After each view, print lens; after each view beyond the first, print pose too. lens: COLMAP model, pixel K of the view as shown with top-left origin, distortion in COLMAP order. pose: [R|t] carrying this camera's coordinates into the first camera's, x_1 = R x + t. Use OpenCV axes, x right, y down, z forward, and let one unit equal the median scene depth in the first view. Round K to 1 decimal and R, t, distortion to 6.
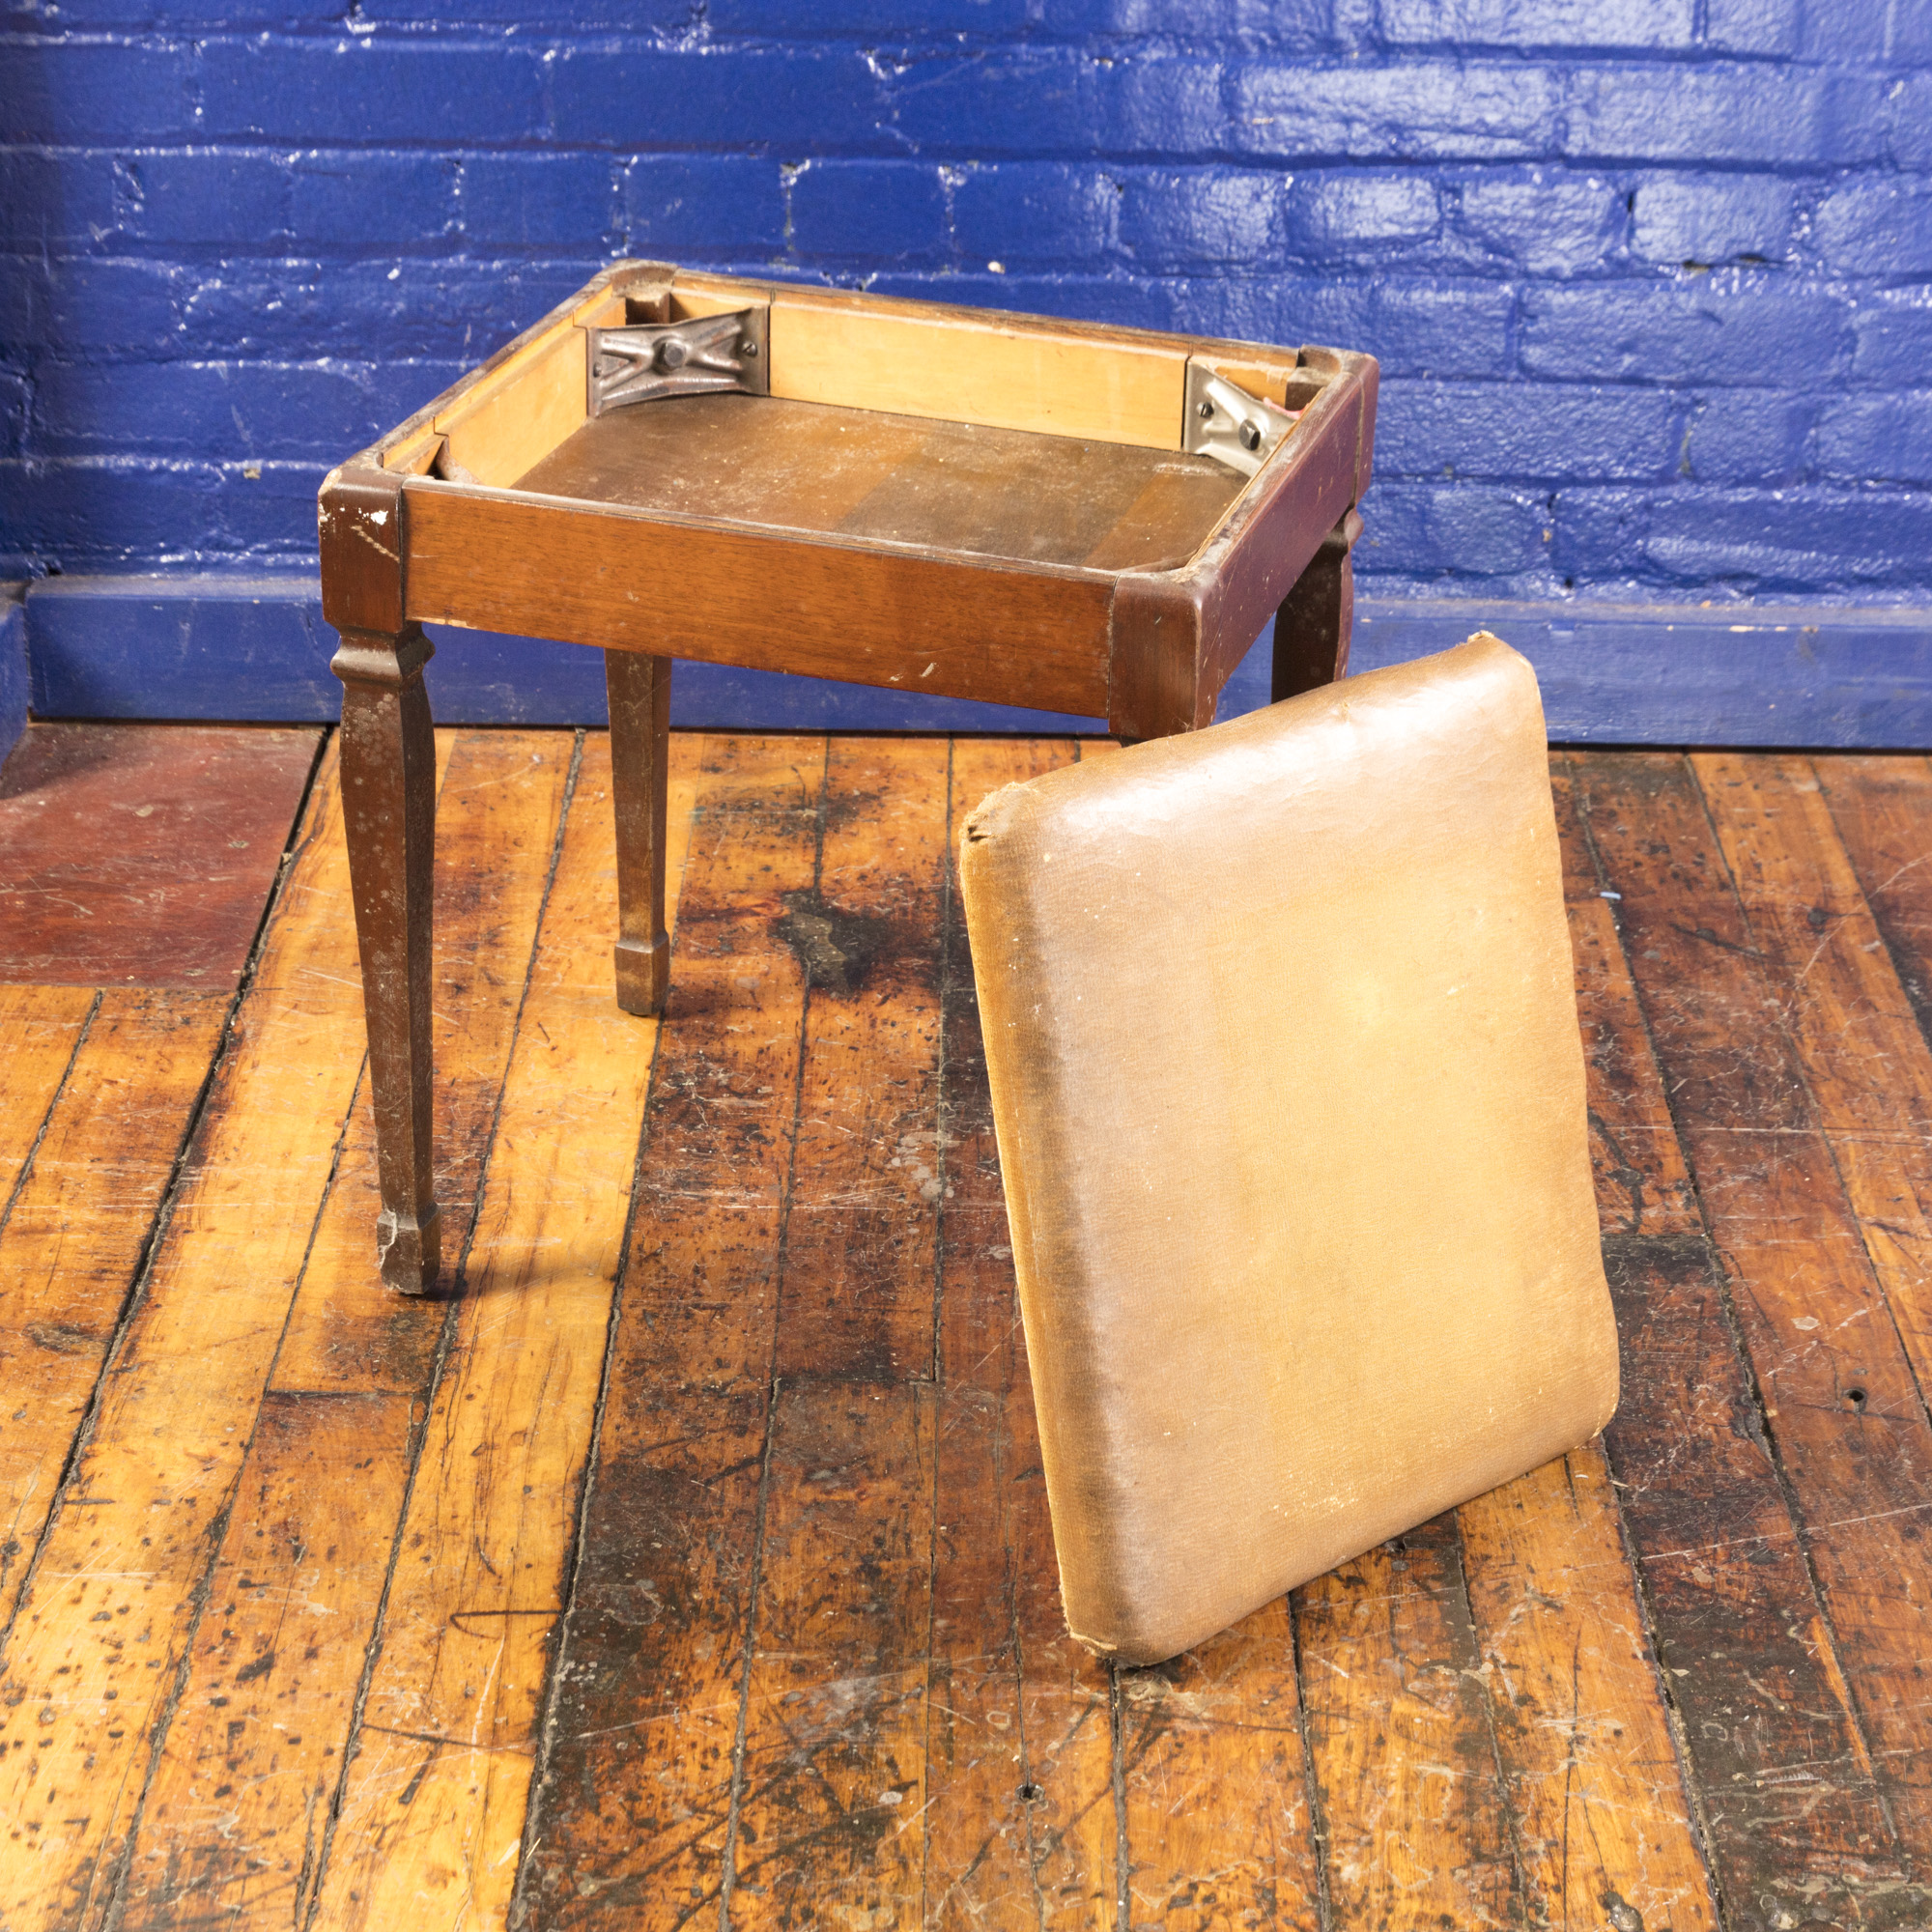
lens RADIAL K [[4149.4, 0, 1065.7], [0, 4149.4, 772.0], [0, 0, 1]] dist [0.001077, -0.065997]
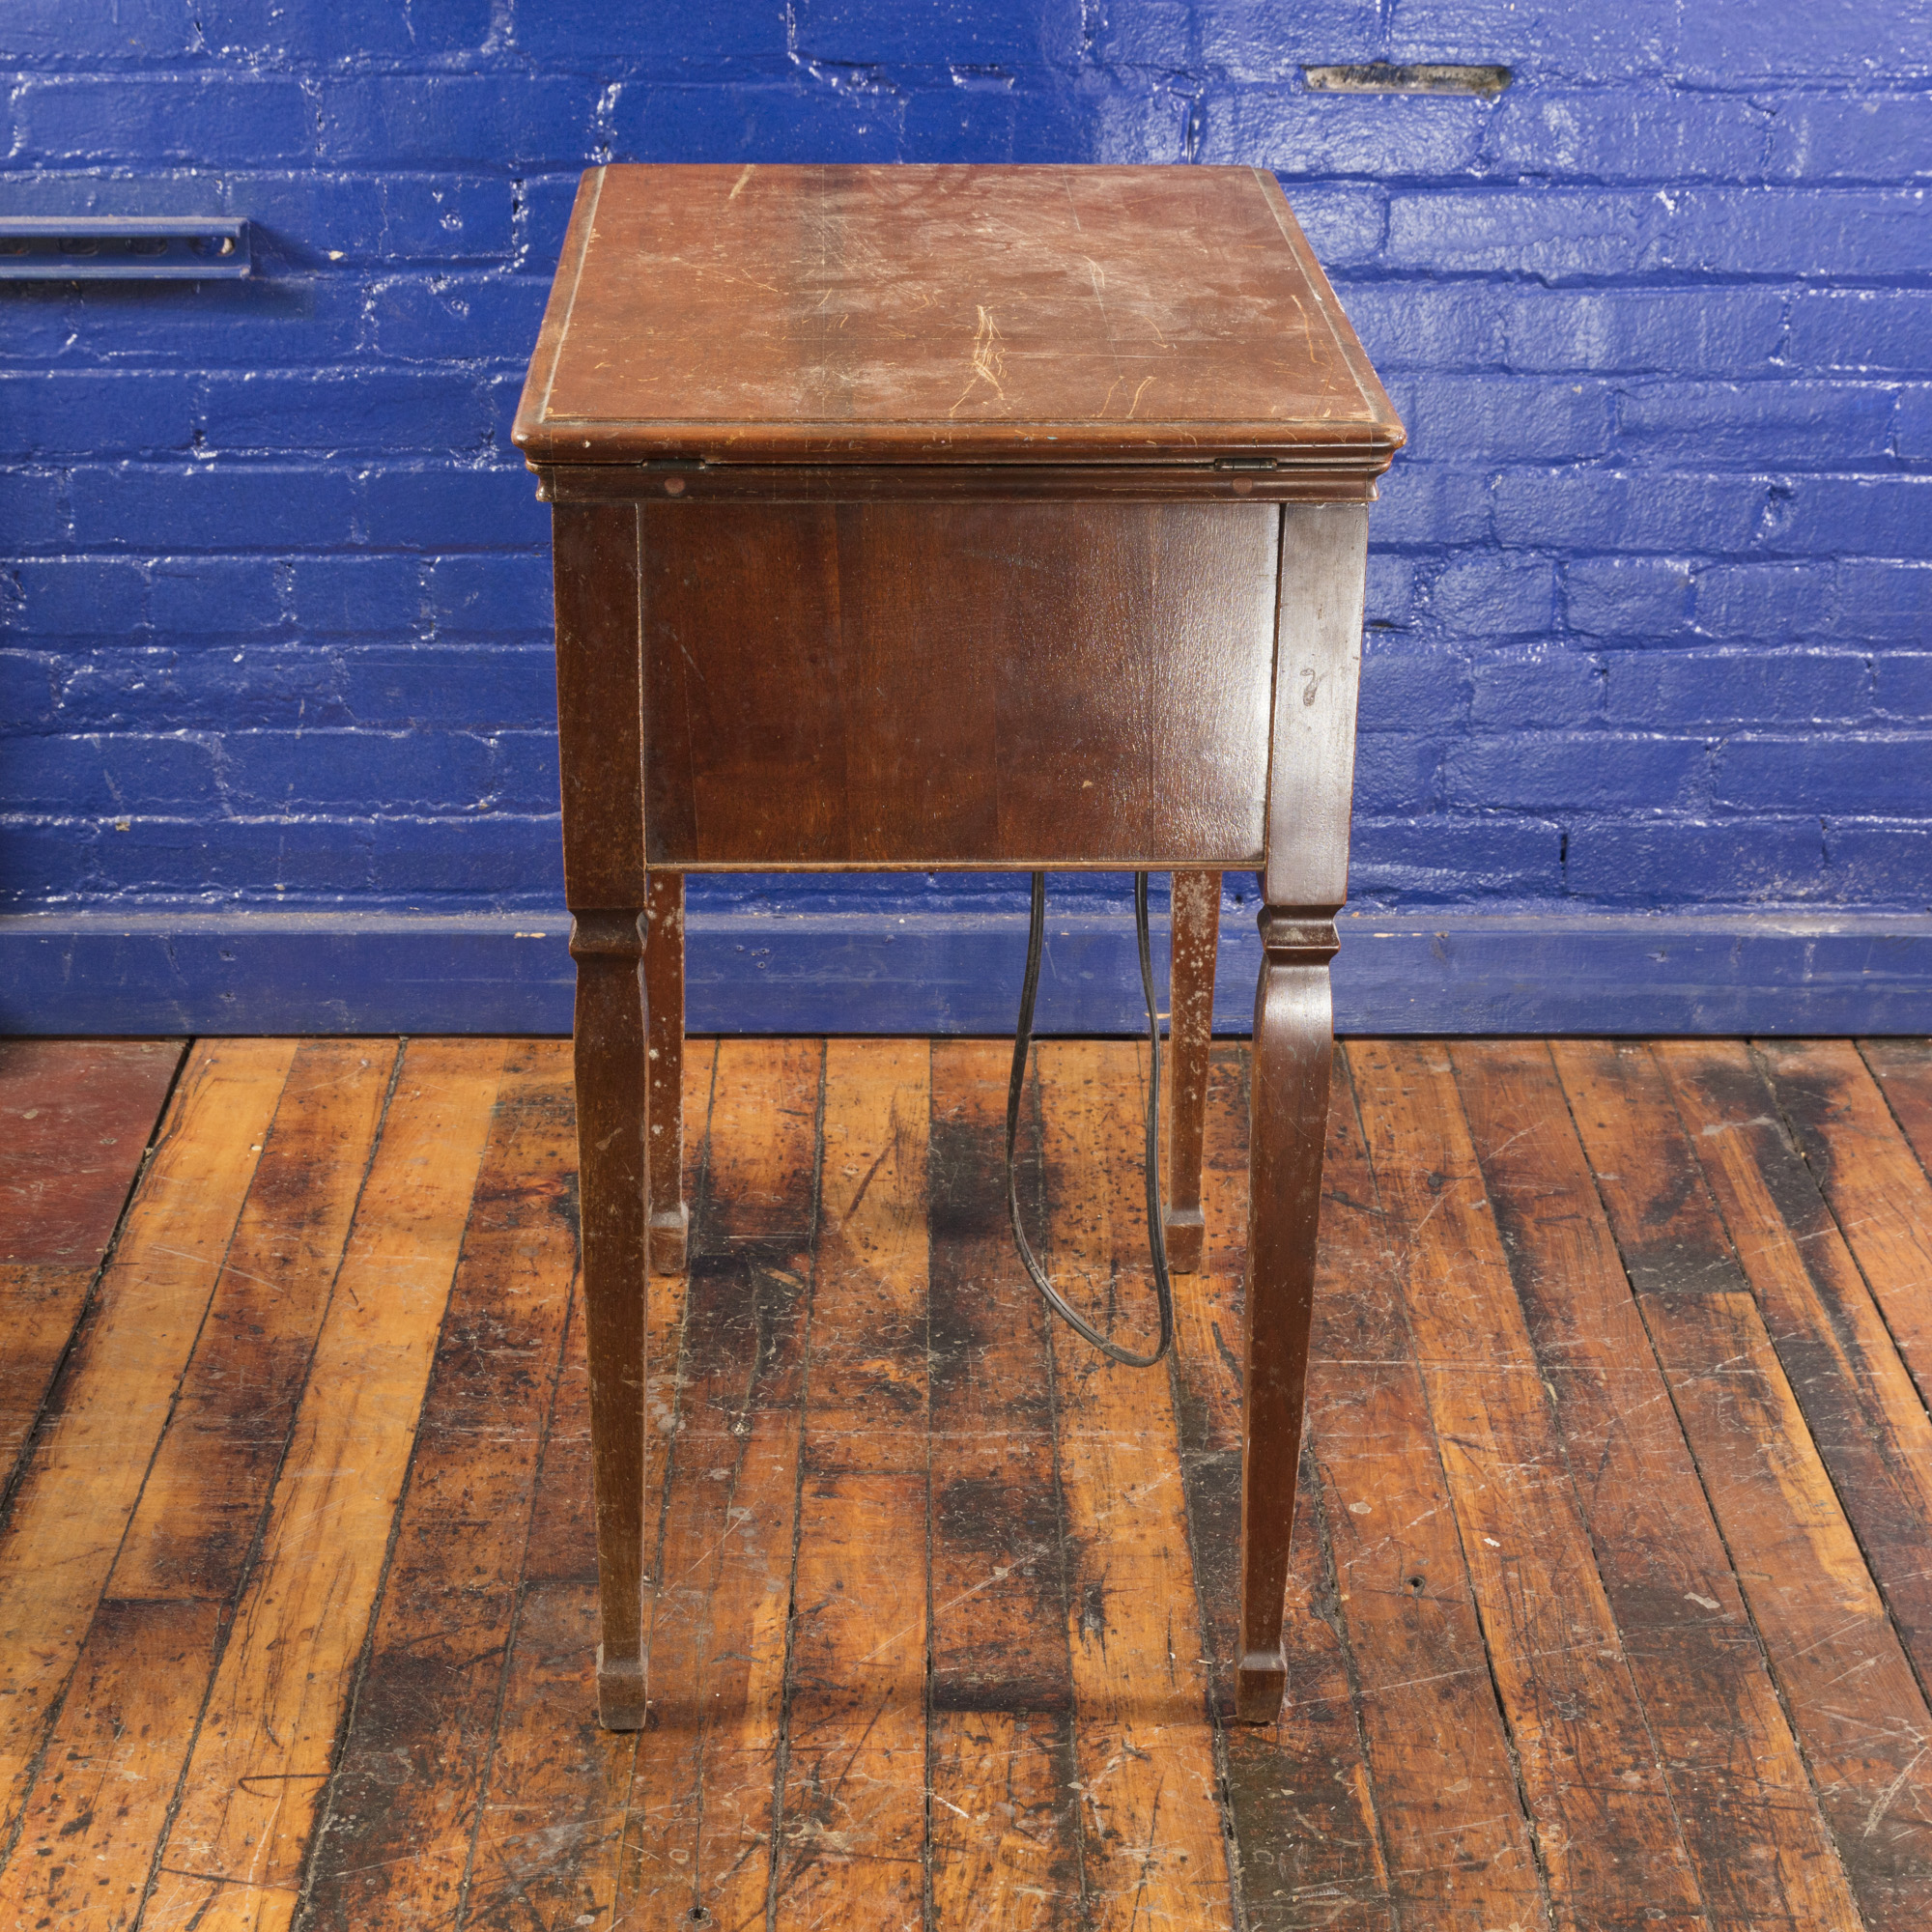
lens RADIAL K [[3866.7, 0, 984.1], [0, 3866.7, 892.7], [0, 0, 1]] dist [0.030495, -0.069738]
pose [[0.999820, -0.017391, -0.007648, 0.069466], [0.017112, 0.999234, -0.035199, -0.011759], [0.008254, 0.035062, 0.999351, -0.123736]]
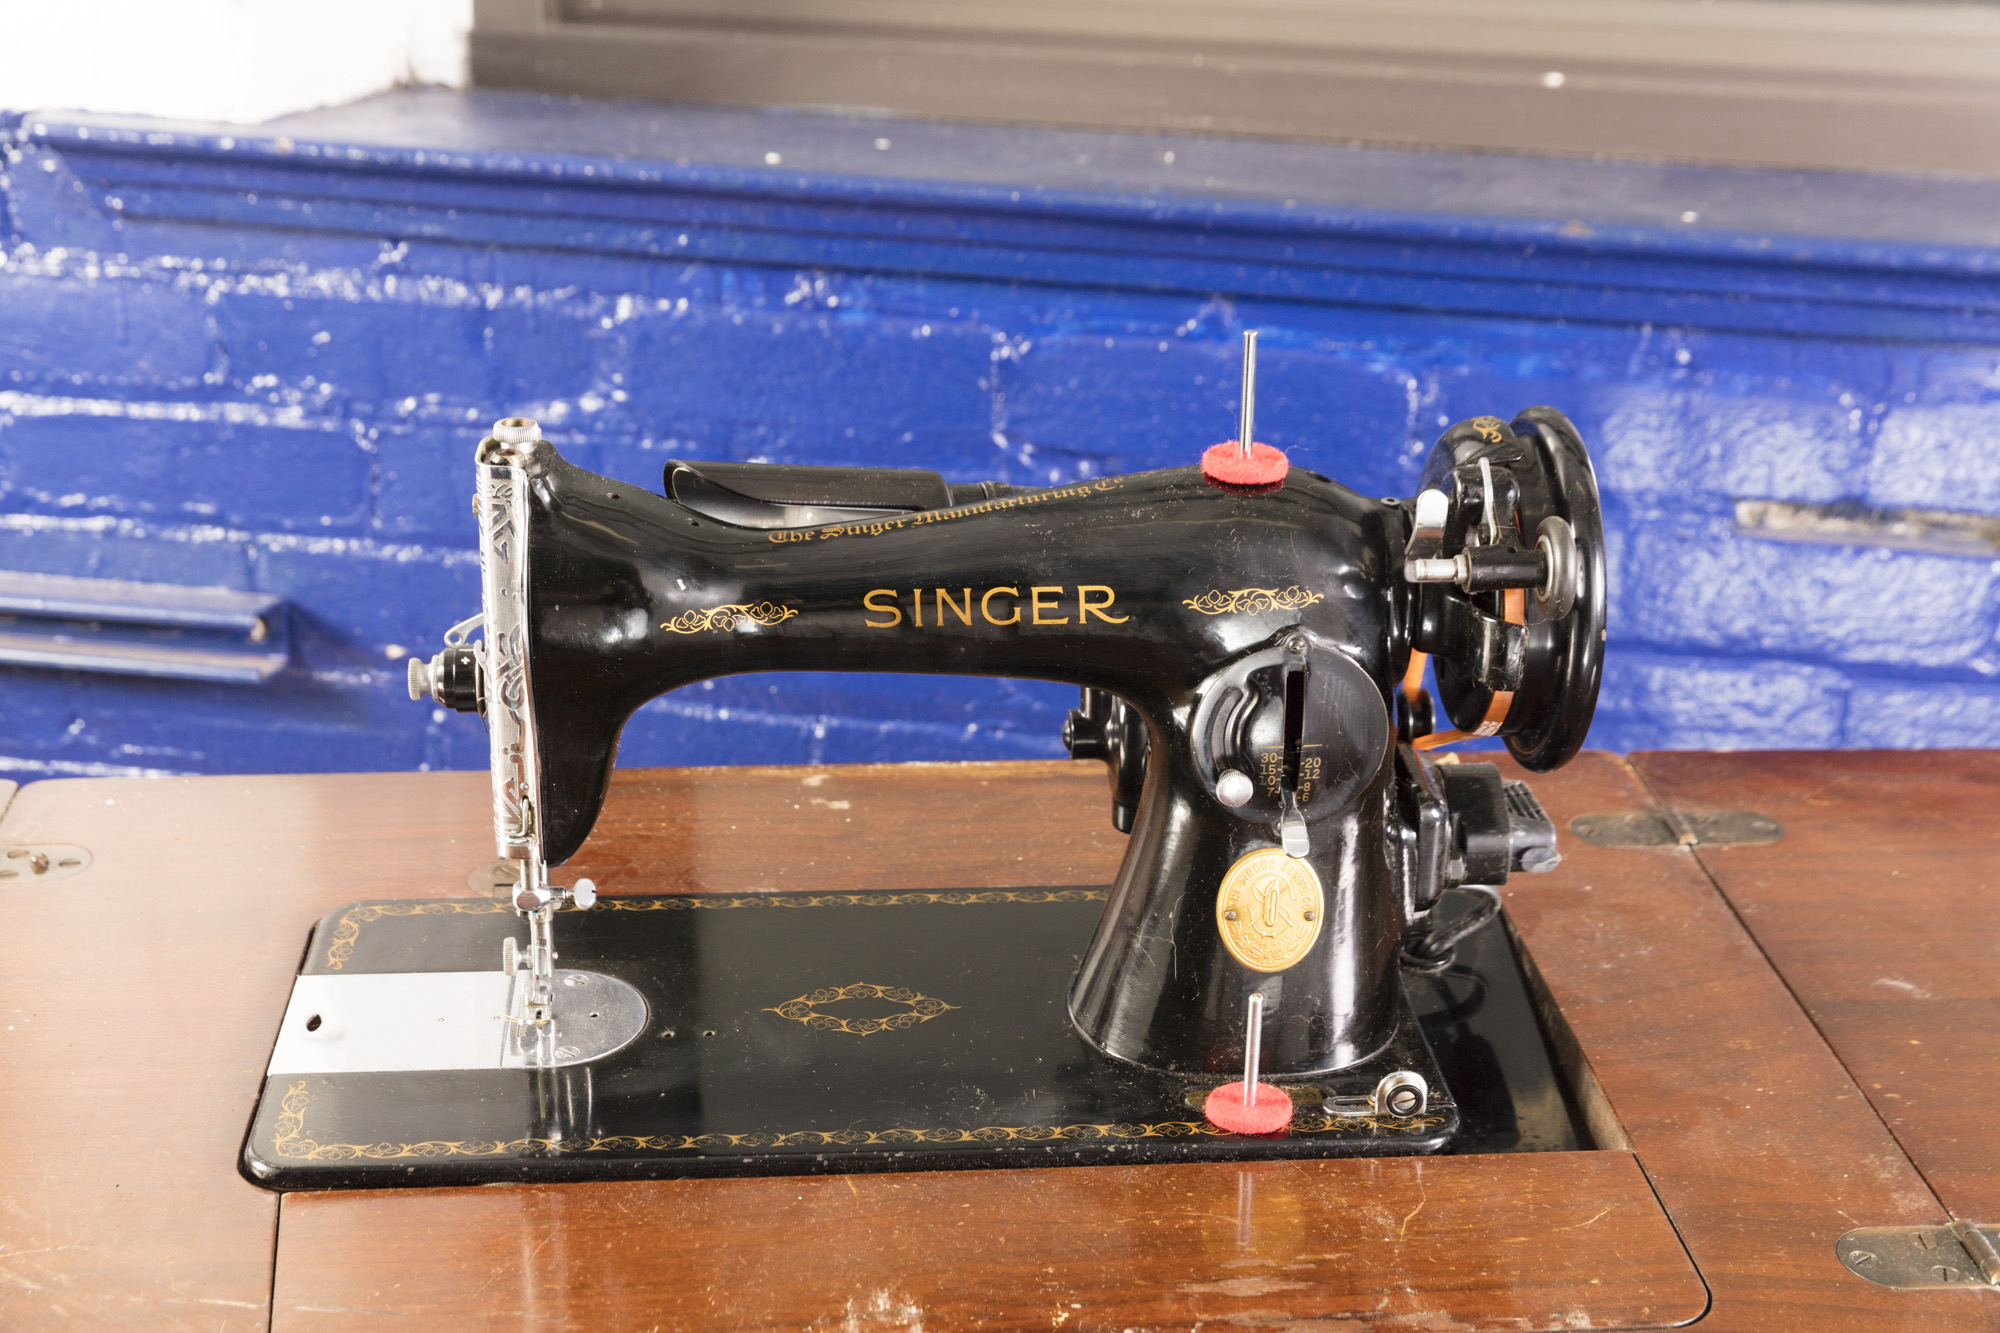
lens RADIAL K [[2747.7, 0, 1000.0], [0, 2747.7, 666.5], [0, 0, 1]] dist [0.009561, -0.001546]
pose [[0.978338, 0.064878, -0.196585, 0.130617], [-0.073696, 0.996561, -0.037870, -0.247433], [0.193452, 0.051537, 0.979755, 0.490682]]
